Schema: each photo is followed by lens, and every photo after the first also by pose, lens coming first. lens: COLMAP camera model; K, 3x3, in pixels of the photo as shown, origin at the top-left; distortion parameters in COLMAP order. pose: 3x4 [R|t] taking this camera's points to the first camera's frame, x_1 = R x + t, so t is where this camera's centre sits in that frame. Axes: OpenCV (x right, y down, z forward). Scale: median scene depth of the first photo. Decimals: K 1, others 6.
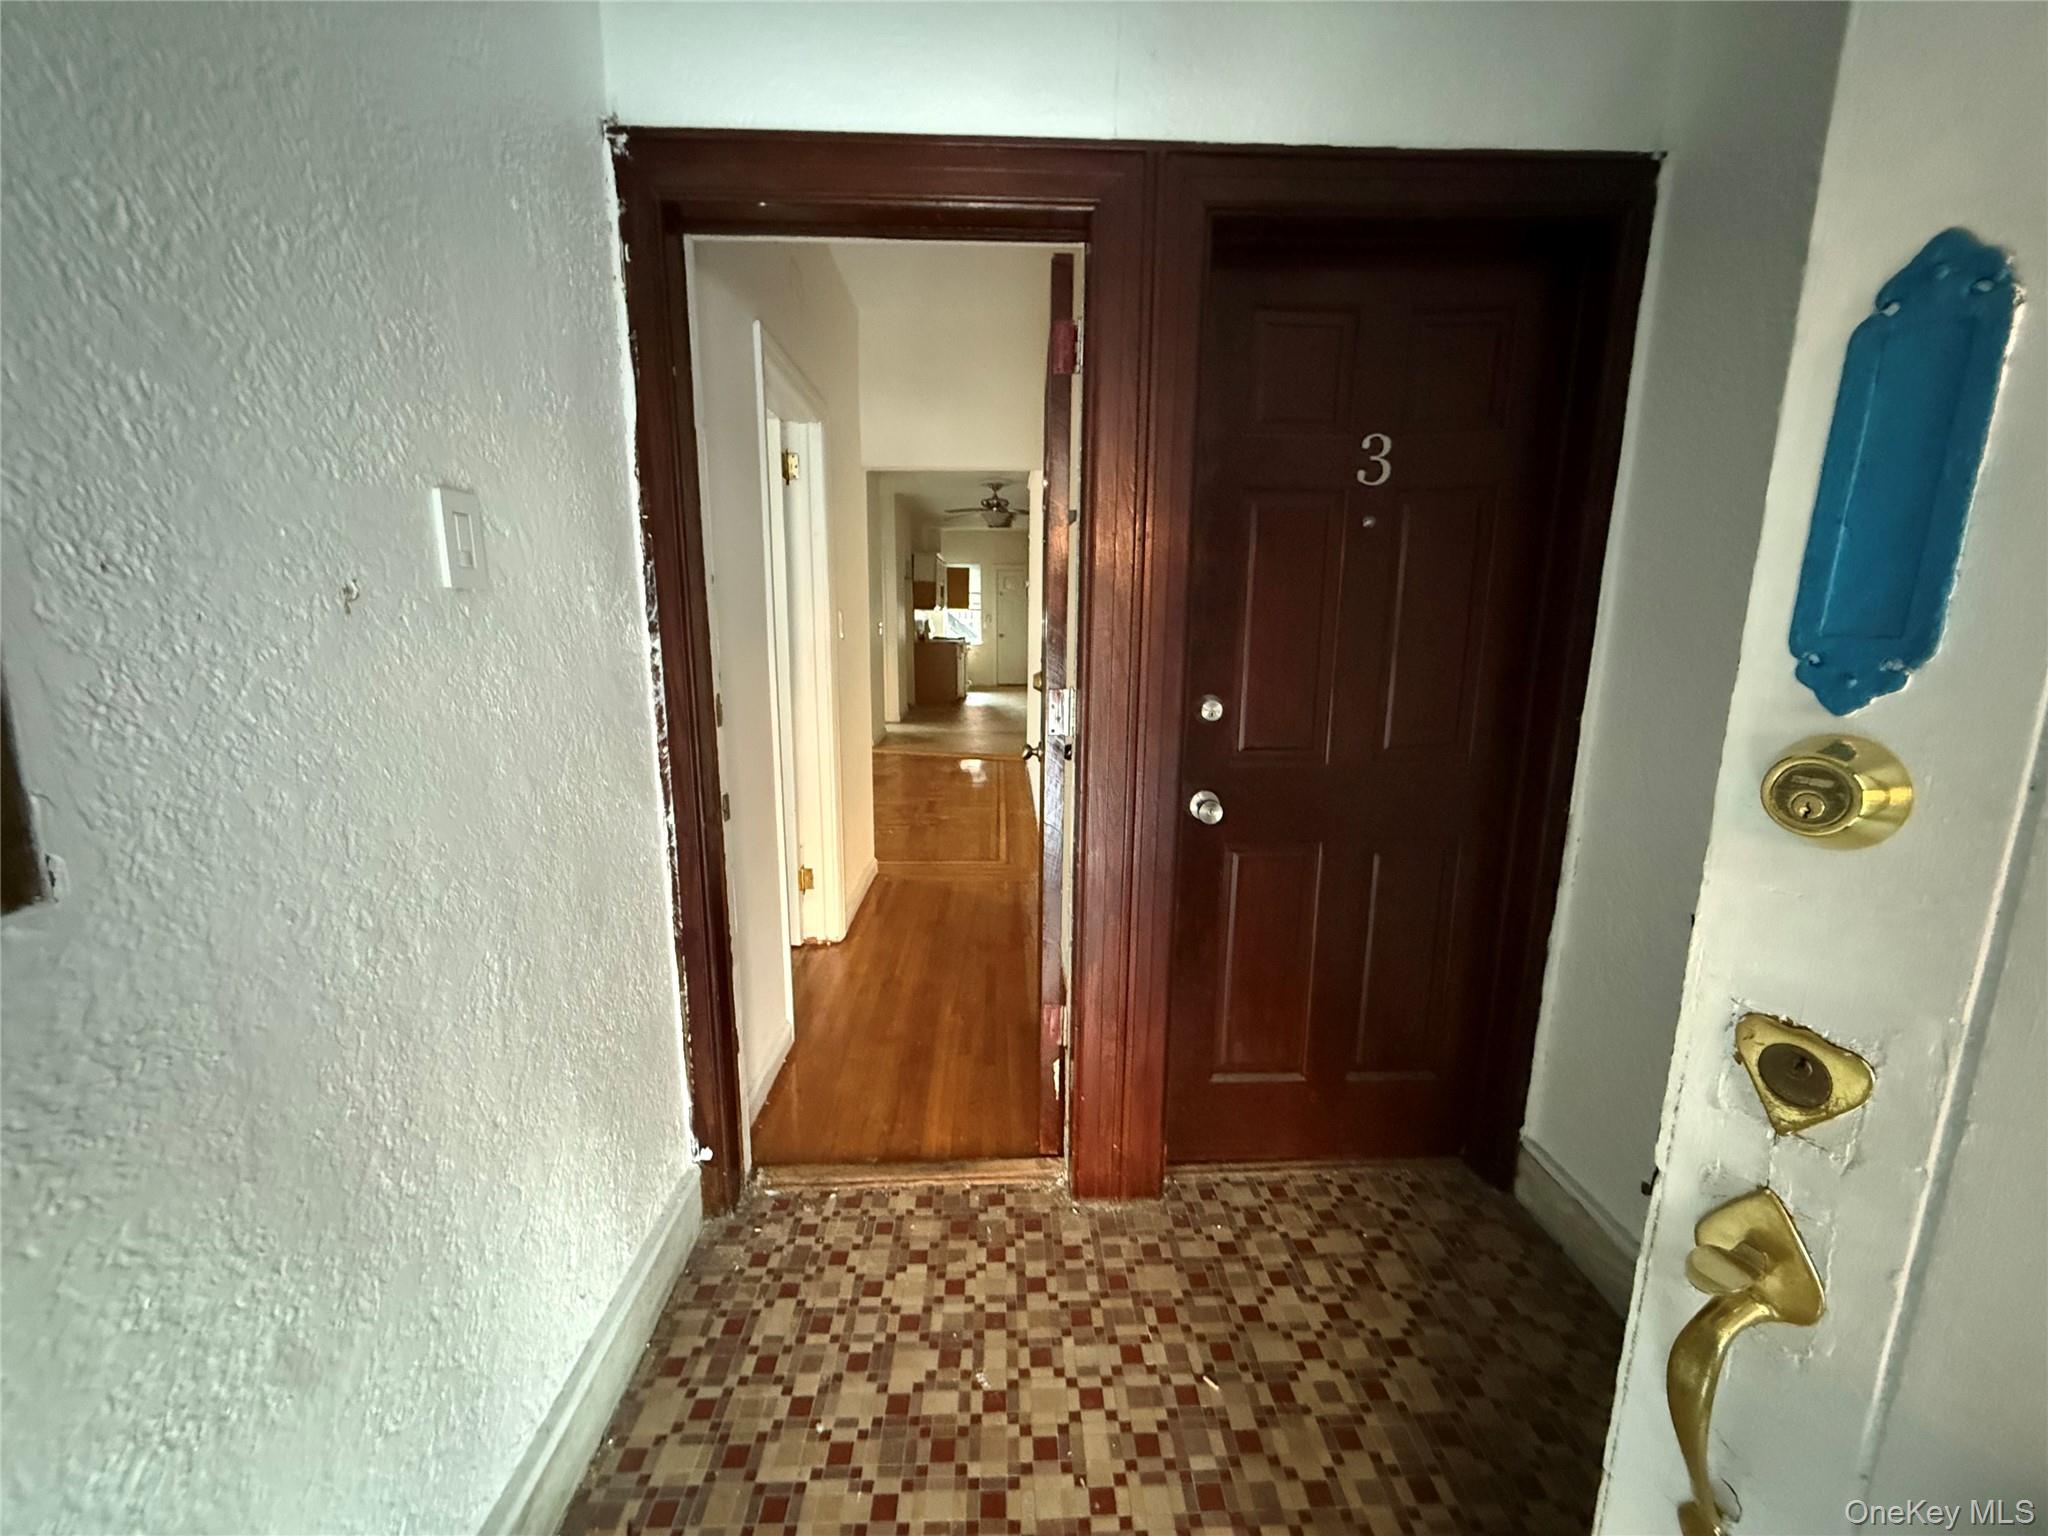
lens RADIAL K [[808.9, 0, 1024.0], [0, 808.9, 768.0], [0, 0, 1]] dist [-0.001906, -0.000845]
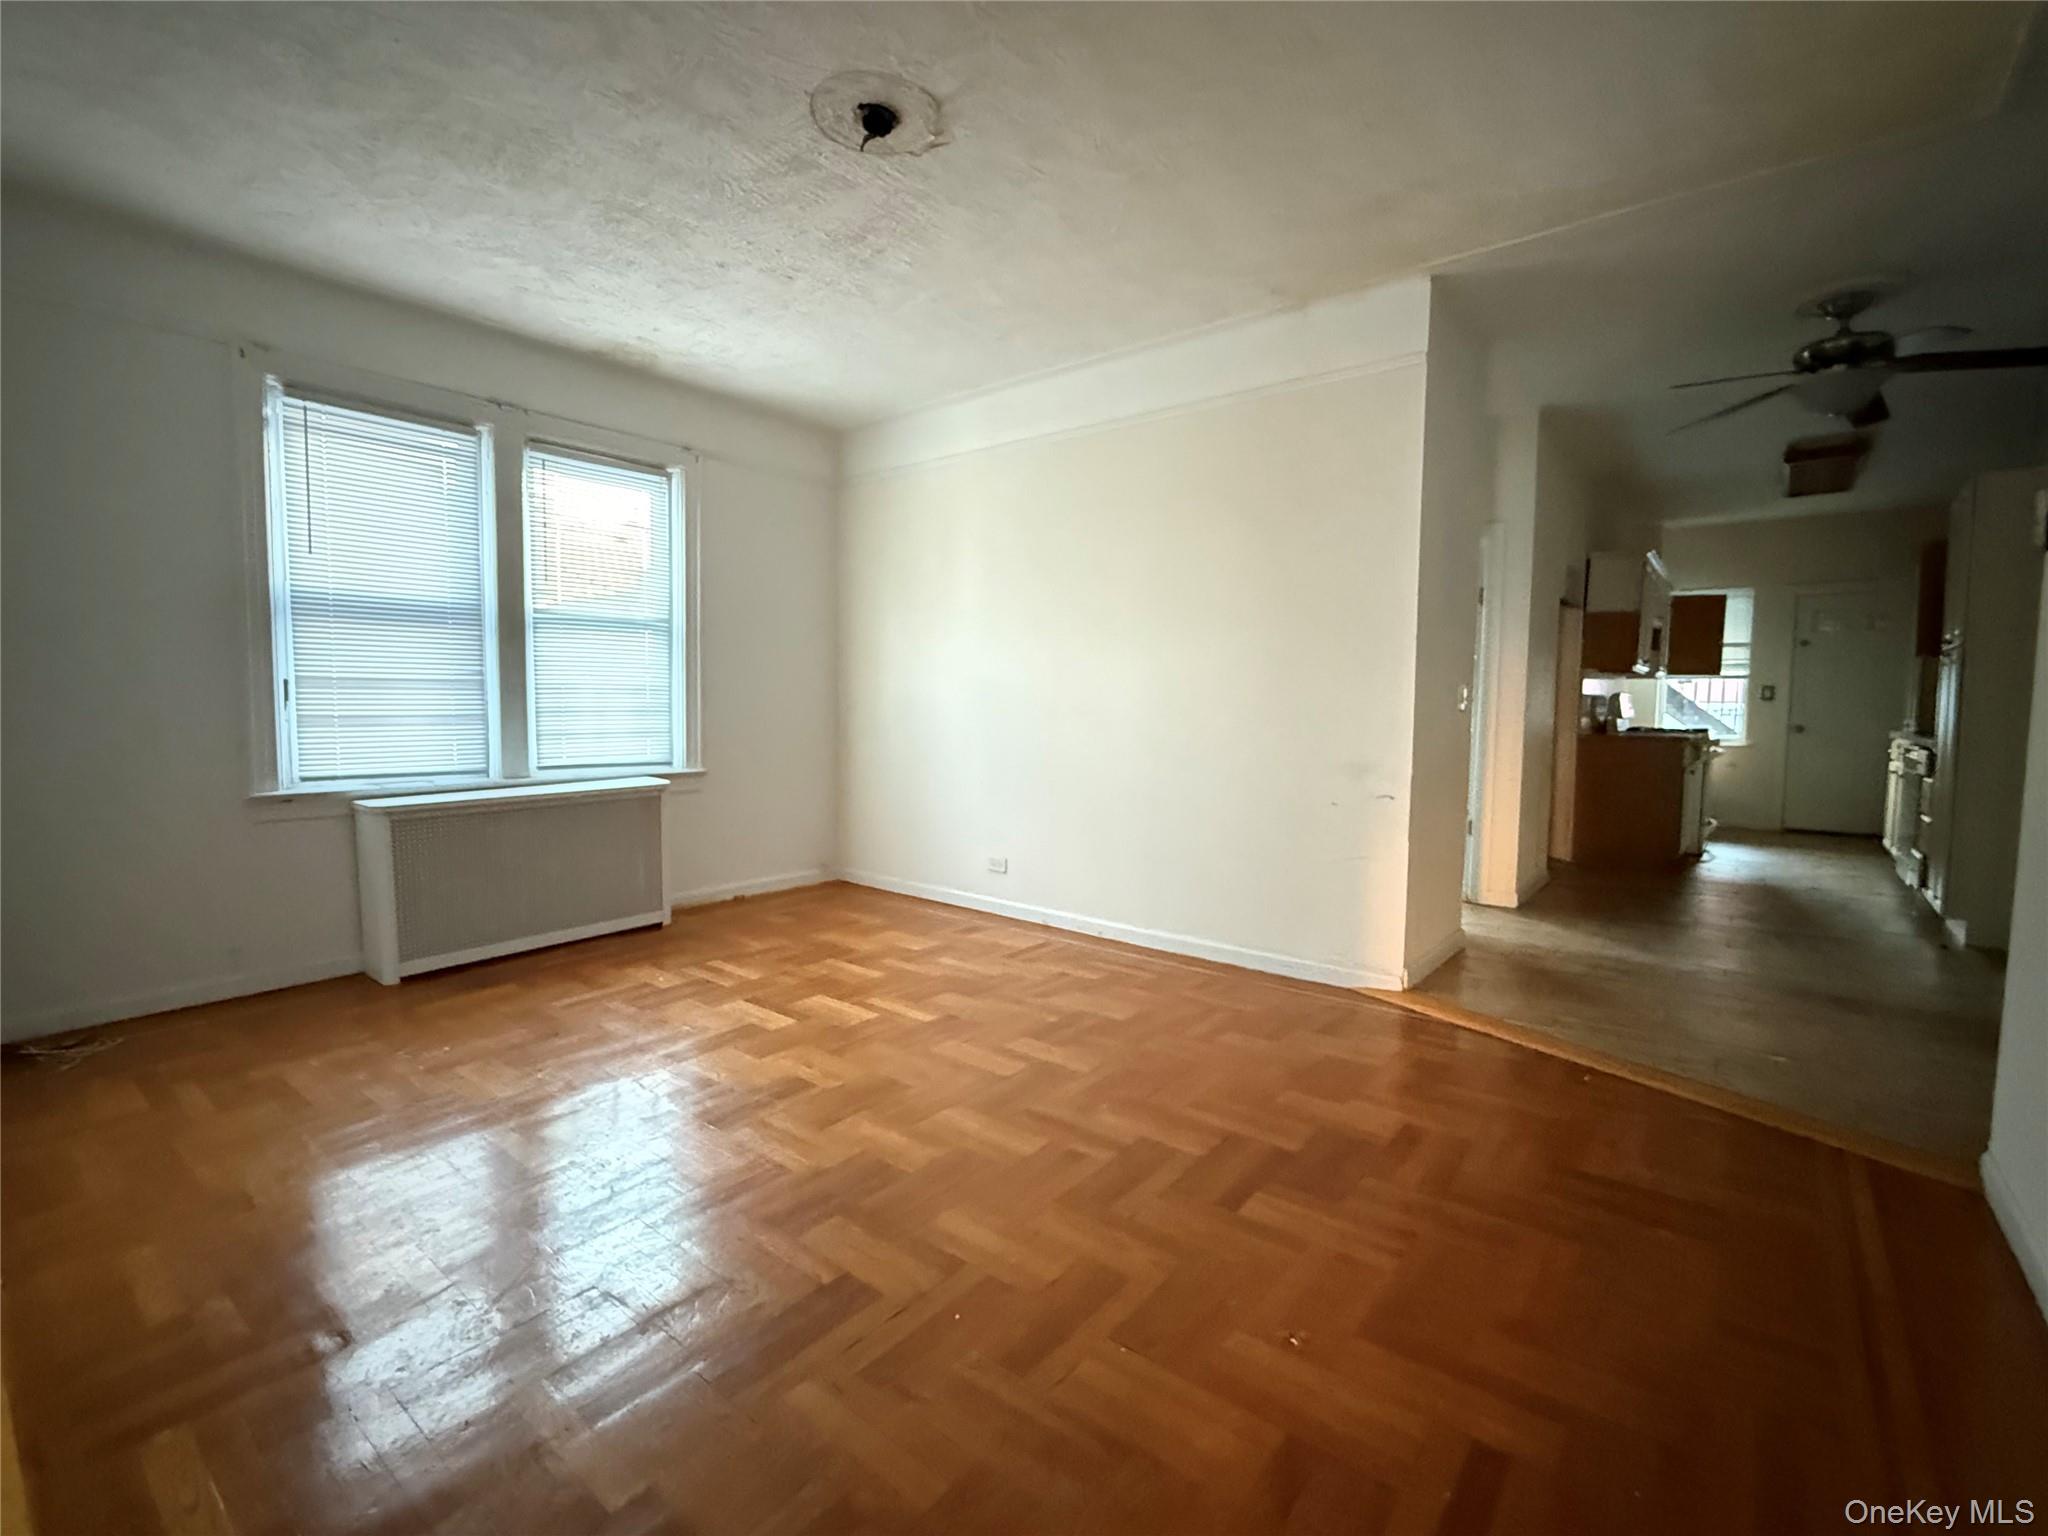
lens RADIAL K [[917.5, 0, 1028.5], [0, 917.5, 770.6], [0, 0, 1]] dist [0.000128, -0.001341]
pose [[0.760319, 0.051303, -0.647521, -0.025200], [-0.120804, 0.990652, -0.063359, -0.055200], [0.638218, 0.126396, 0.759409, 0.337095]]
